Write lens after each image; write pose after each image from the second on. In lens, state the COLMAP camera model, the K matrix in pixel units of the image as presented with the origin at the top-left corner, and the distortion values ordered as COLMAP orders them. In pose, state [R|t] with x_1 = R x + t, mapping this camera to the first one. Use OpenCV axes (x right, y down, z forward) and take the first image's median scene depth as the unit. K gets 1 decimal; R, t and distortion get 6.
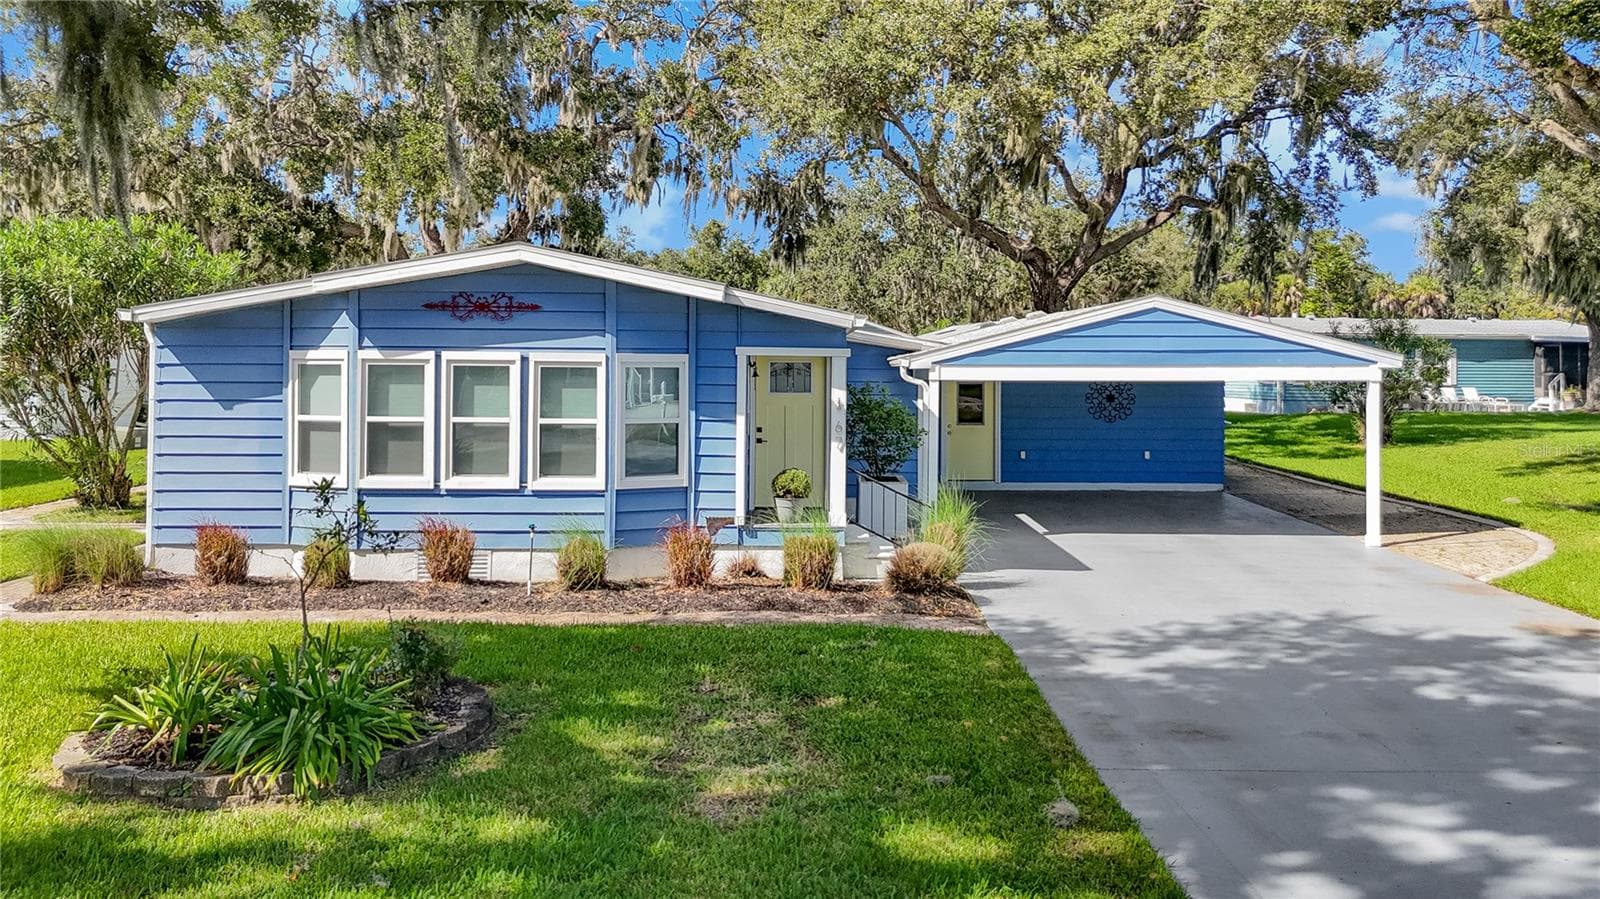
lens RADIAL K [[1158.8, 0, 806.0], [0, 1158.8, 343.6], [0, 0, 1]] dist [0.036125, -0.000157]
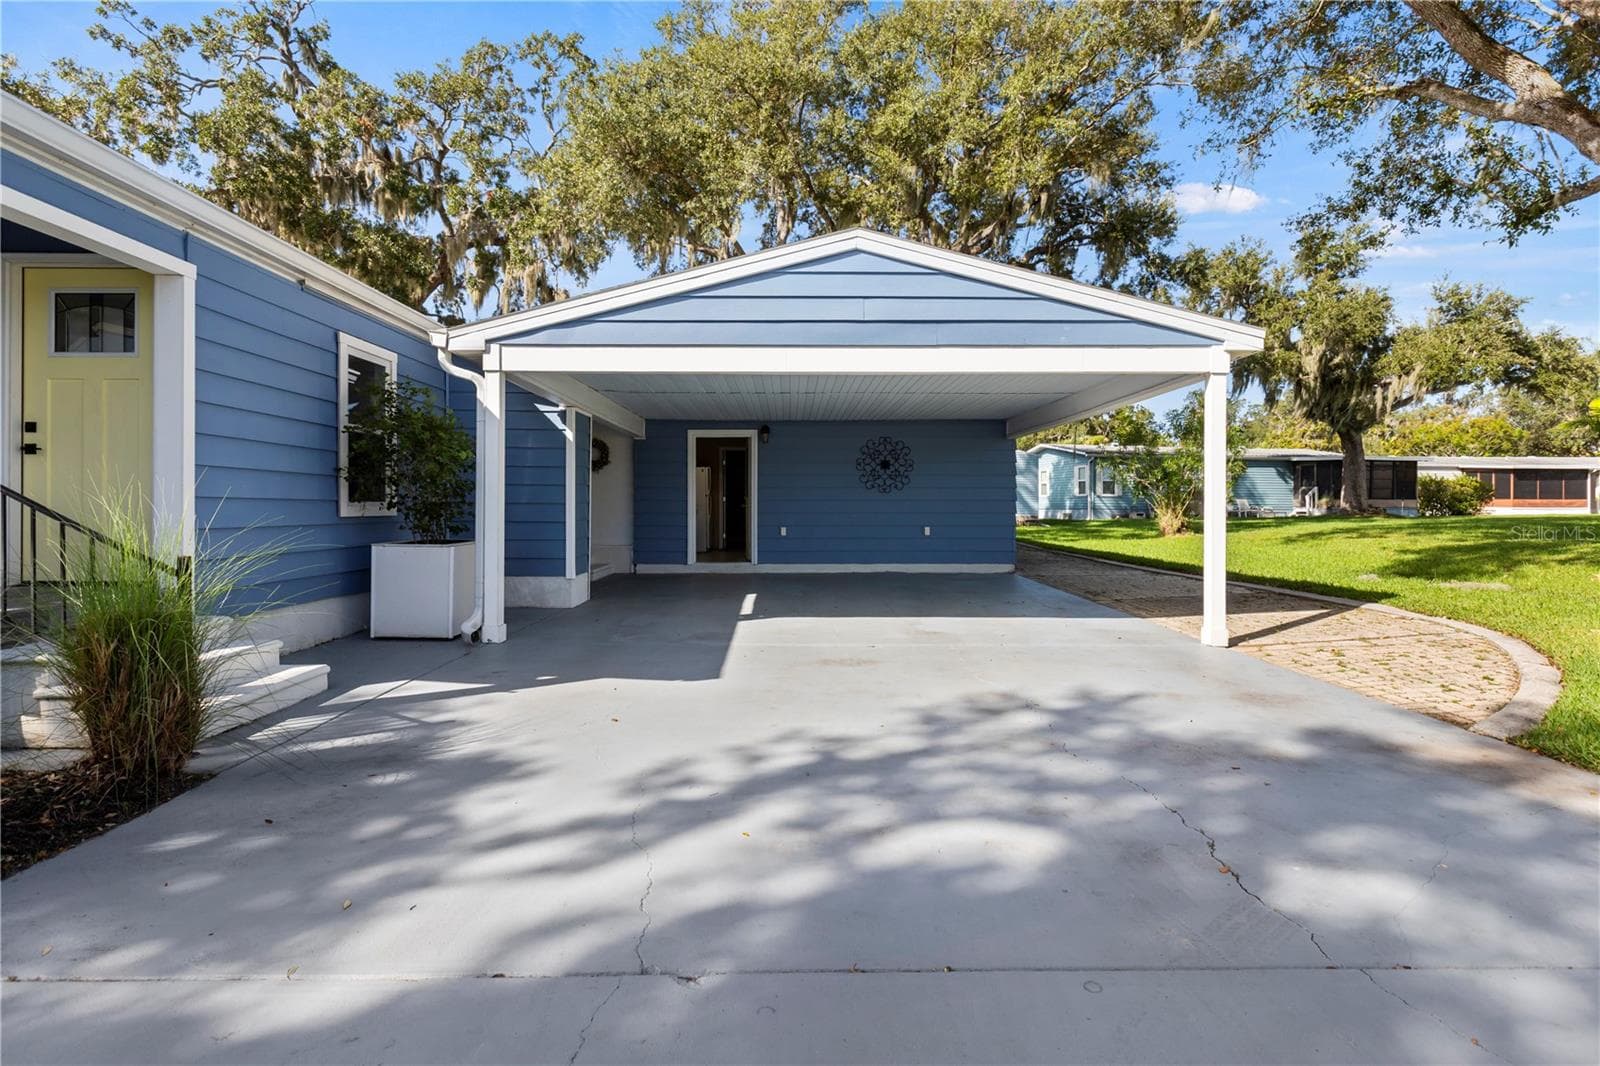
lens RADIAL K [[780.7, 0, 797.1], [0, 780.7, 508.6], [0, 0, 1]] dist [-0.001293, -0.001673]
pose [[0.999812, -0.002376, 0.019259, 0.320197], [0.001993, 0.999801, 0.019867, 0.116187], [-0.019303, -0.019825, 0.999617, 0.734816]]
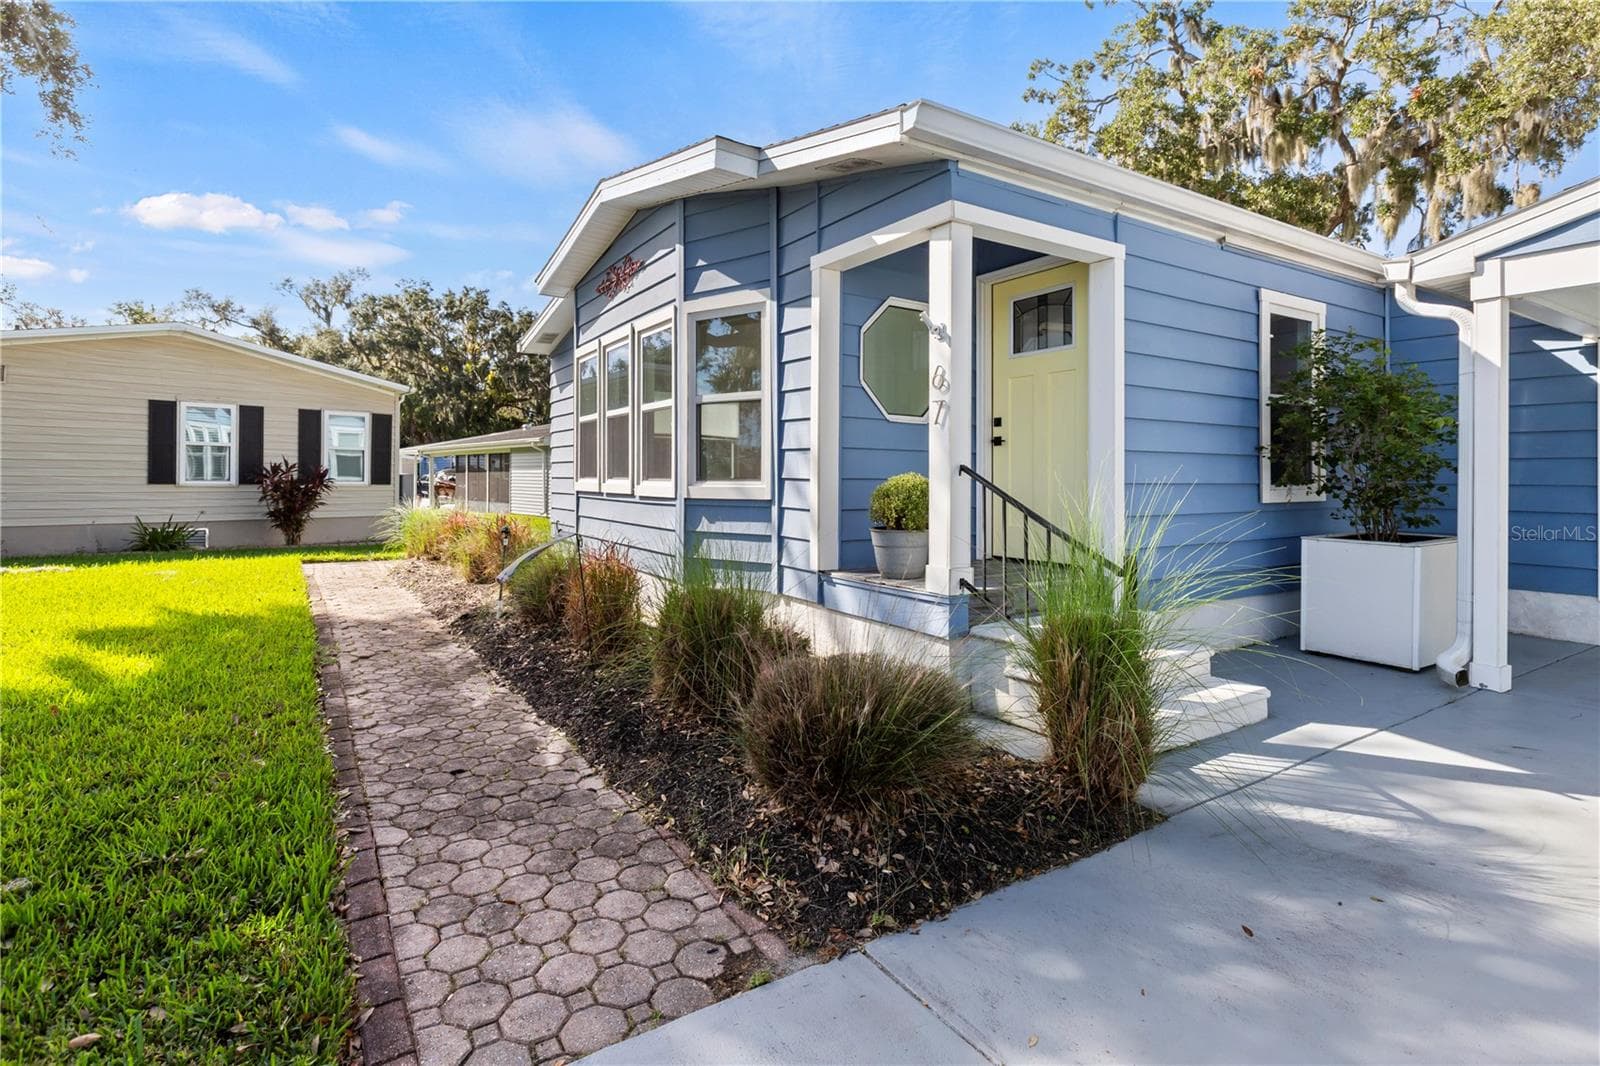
lens RADIAL K [[793.8, 0, 796.6], [0, 793.8, 479.7], [0, 0, 1]] dist [0.000304, 0.000294]
pose [[0.545181, -0.002953, -0.838313, 0.264209], [0.017620, 0.999813, 0.007937, 0.109907], [0.838133, -0.019098, 0.545132, 0.785936]]
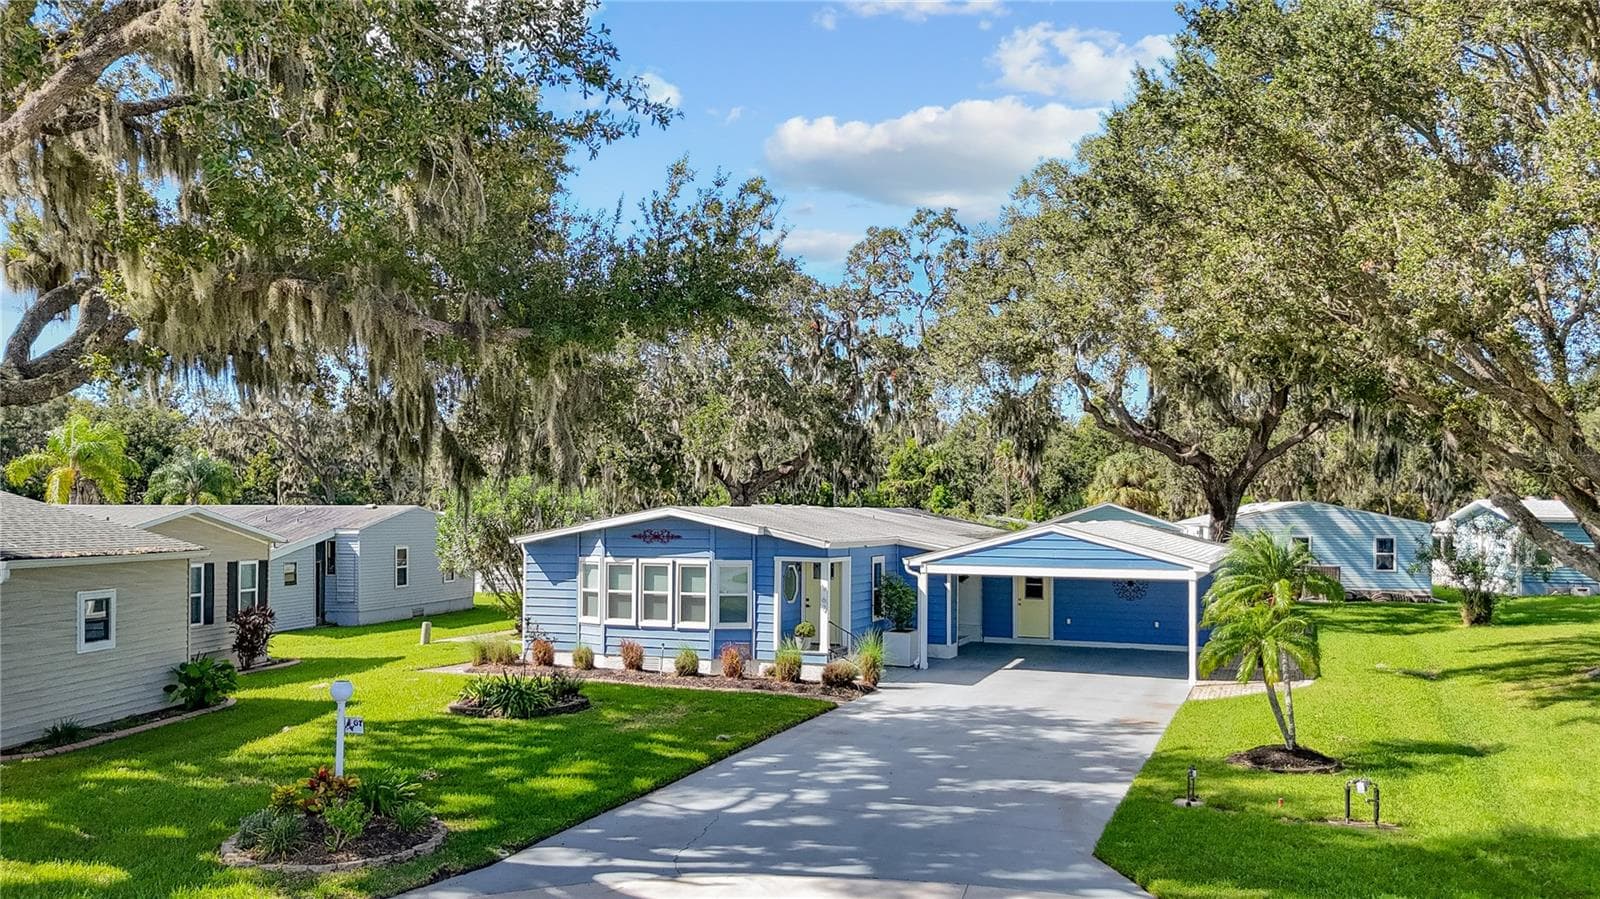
lens RADIAL K [[1126.3, 0, 800.0], [0, 1126.3, 449.5], [0, 0, 1]] dist [0.096203, -0.000362]
pose [[0.929317, -0.025044, -0.368432, 0.687353], [0.007013, 0.998715, -0.050200, -0.083252], [0.369215, 0.044068, 0.928298, -0.755063]]
